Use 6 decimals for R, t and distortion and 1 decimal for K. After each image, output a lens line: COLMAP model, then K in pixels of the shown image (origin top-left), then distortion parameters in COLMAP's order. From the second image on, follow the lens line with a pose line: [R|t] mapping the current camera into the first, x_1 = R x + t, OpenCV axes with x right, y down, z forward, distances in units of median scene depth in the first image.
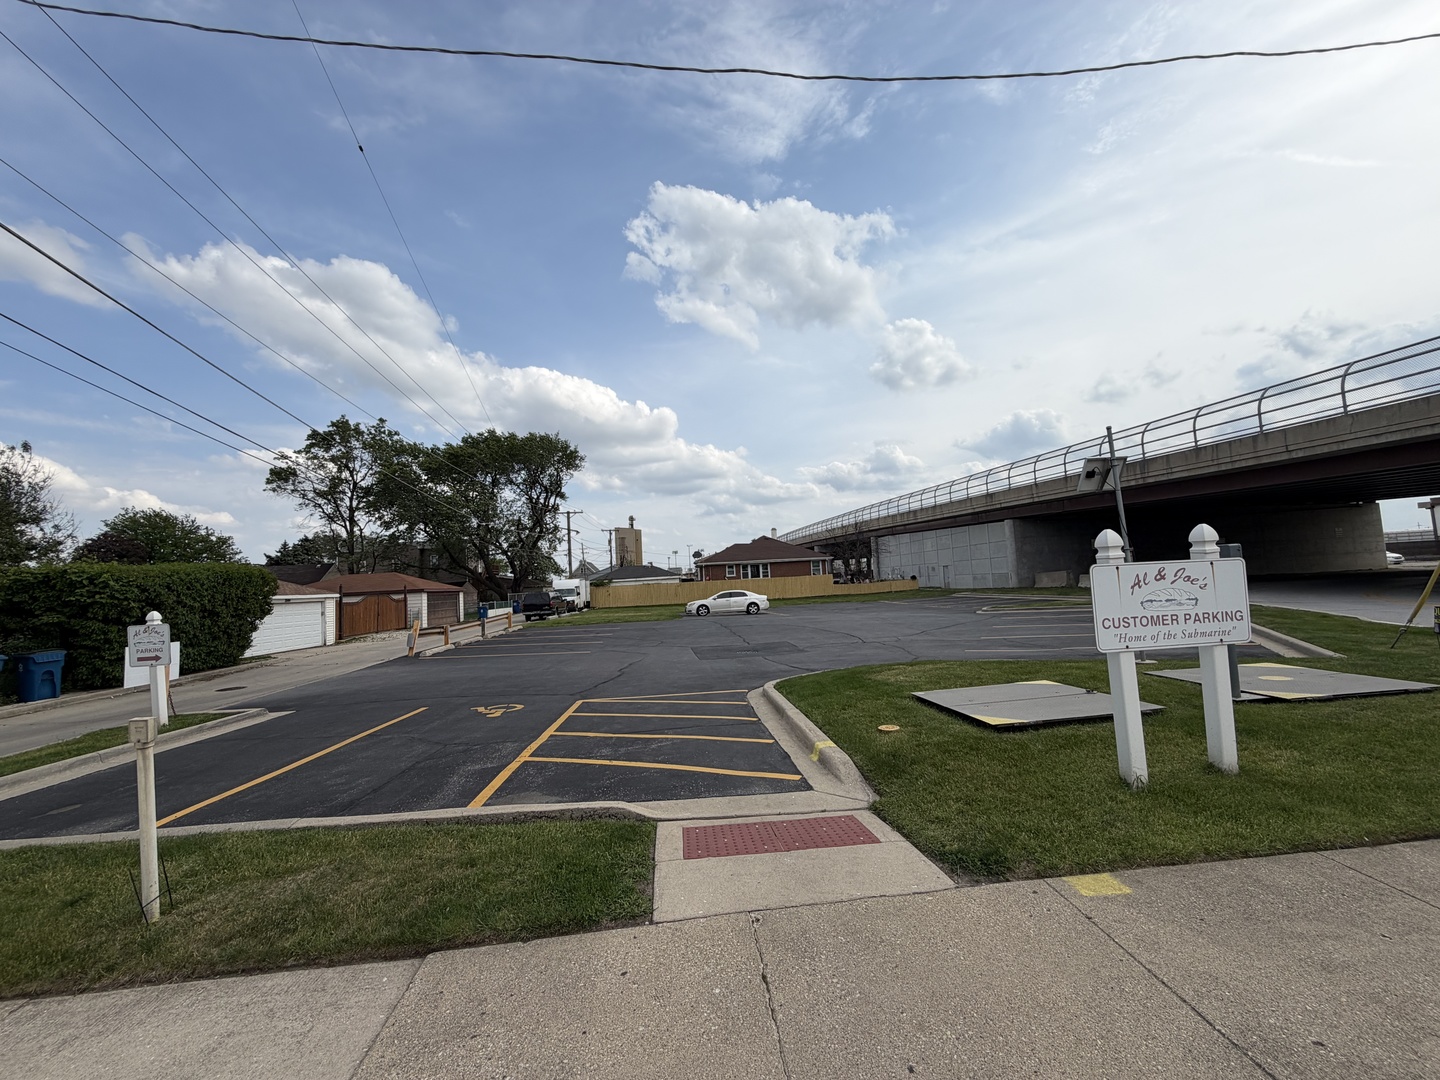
lens RADIAL K [[579.9, 0, 720.0], [0, 579.9, 540.0], [0, 0, 1]] dist [0.008281, 0.000366]
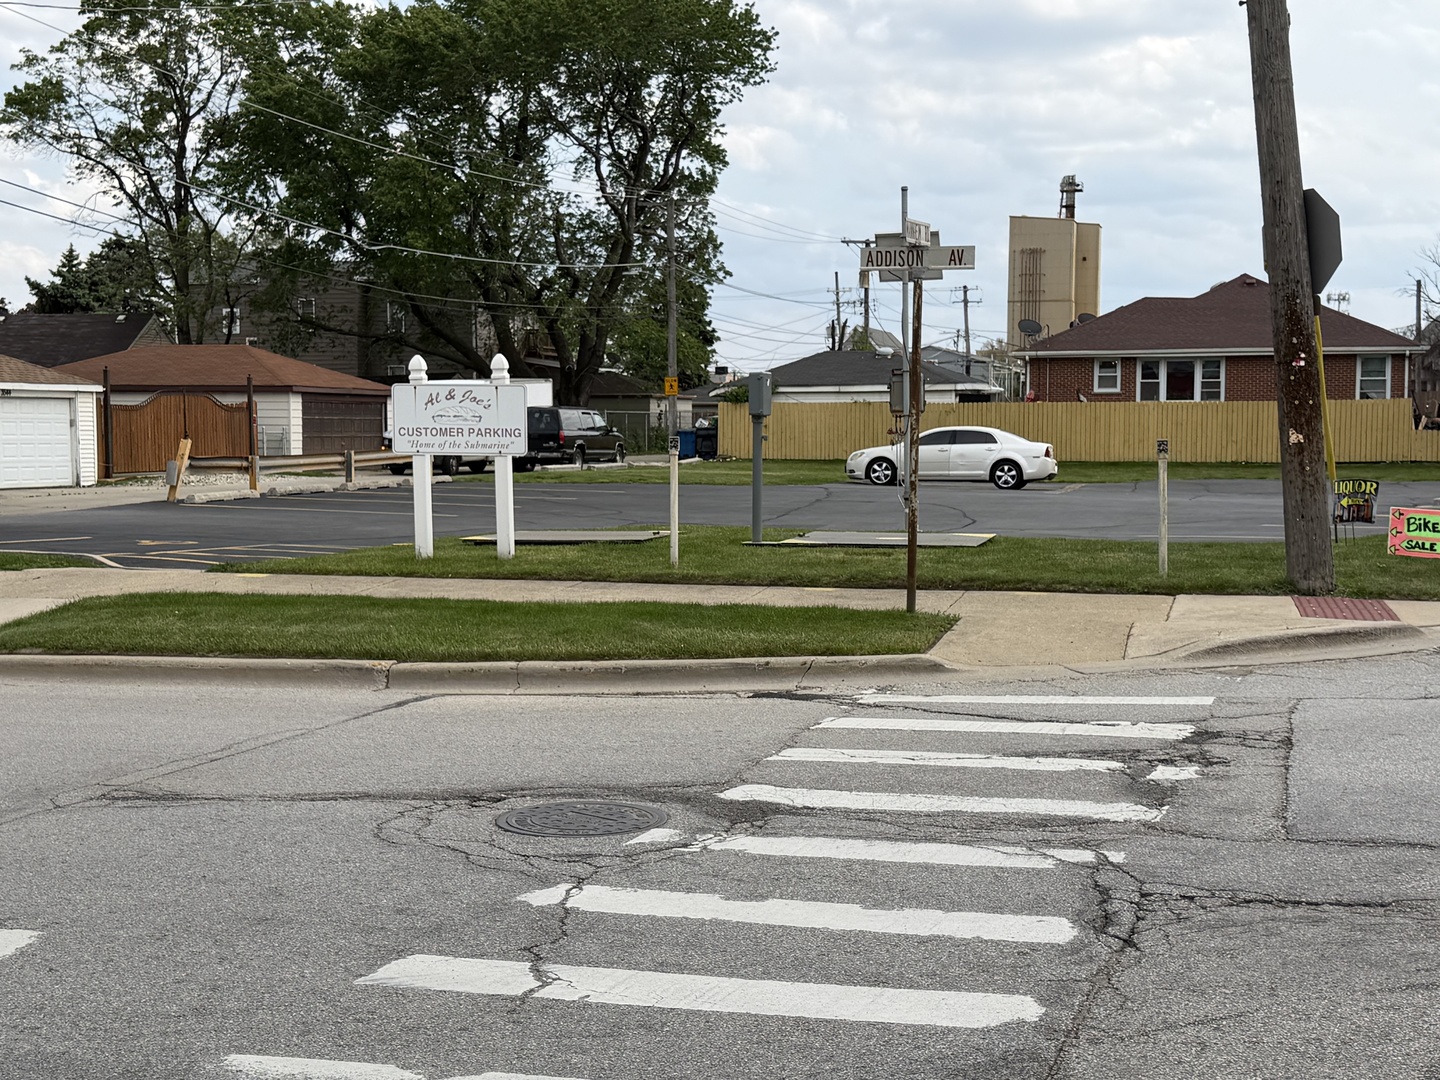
lens RADIAL K [[1980.0, 0, 720.0], [0, 1980.0, 540.0], [0, 0, 1]] dist [0.108242, -0.091880]
pose [[0.939457, 0.073099, -0.334778, 0.314050], [-0.024351, 0.988753, 0.147562, -0.031038], [0.341799, -0.130476, 0.930671, -0.315381]]
